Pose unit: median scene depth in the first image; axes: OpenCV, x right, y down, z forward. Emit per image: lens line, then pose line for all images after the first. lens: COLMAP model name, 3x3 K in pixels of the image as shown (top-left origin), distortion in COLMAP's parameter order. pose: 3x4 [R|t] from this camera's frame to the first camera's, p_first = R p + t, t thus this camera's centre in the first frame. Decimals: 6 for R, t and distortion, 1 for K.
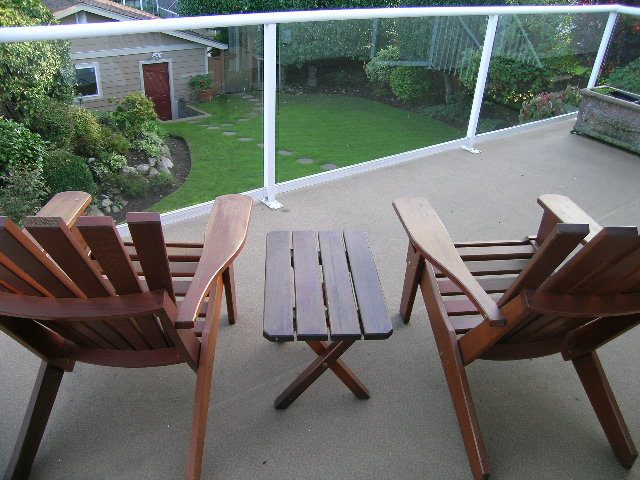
lens RADIAL K [[506.1, 0, 328.2], [0, 506.1, 237.9], [0, 0, 1]] dist [-0.152025, 0.101975]
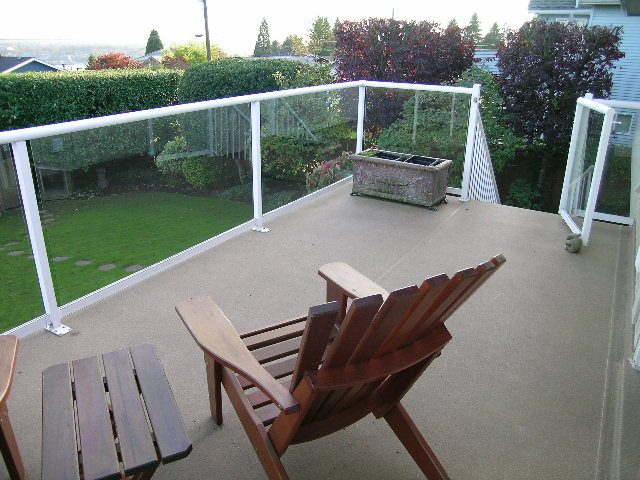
lens RADIAL K [[506.1, 0, 329.9], [0, 506.1, 238.4], [0, 0, 1]] dist [-0.152025, 0.101975]
pose [[0.915377, -0.180908, 0.359662, 0.024844], [0.234694, 0.965641, -0.111610, -0.006521], [-0.327113, 0.186576, 0.926384, -0.001973]]
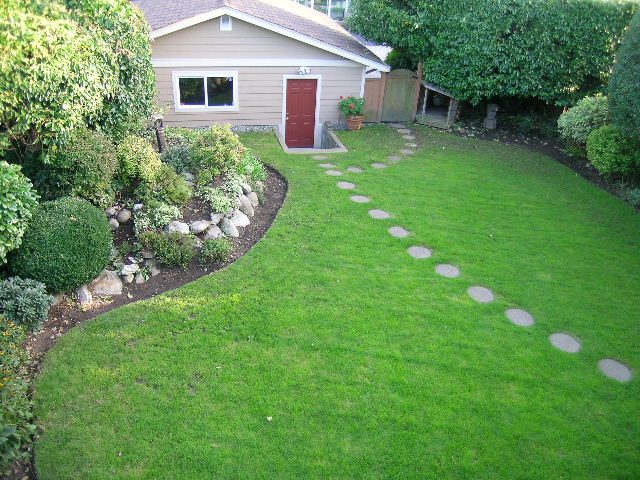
lens RADIAL K [[506.1, 0, 328.5], [0, 506.1, 240.5], [0, 0, 1]] dist [-0.152025, 0.101975]
pose [[0.911293, 0.216205, -0.350428, 0.144278], [-0.217486, 0.975391, 0.036214, -0.285459], [0.349634, 0.043211, 0.935889, 0.486109]]
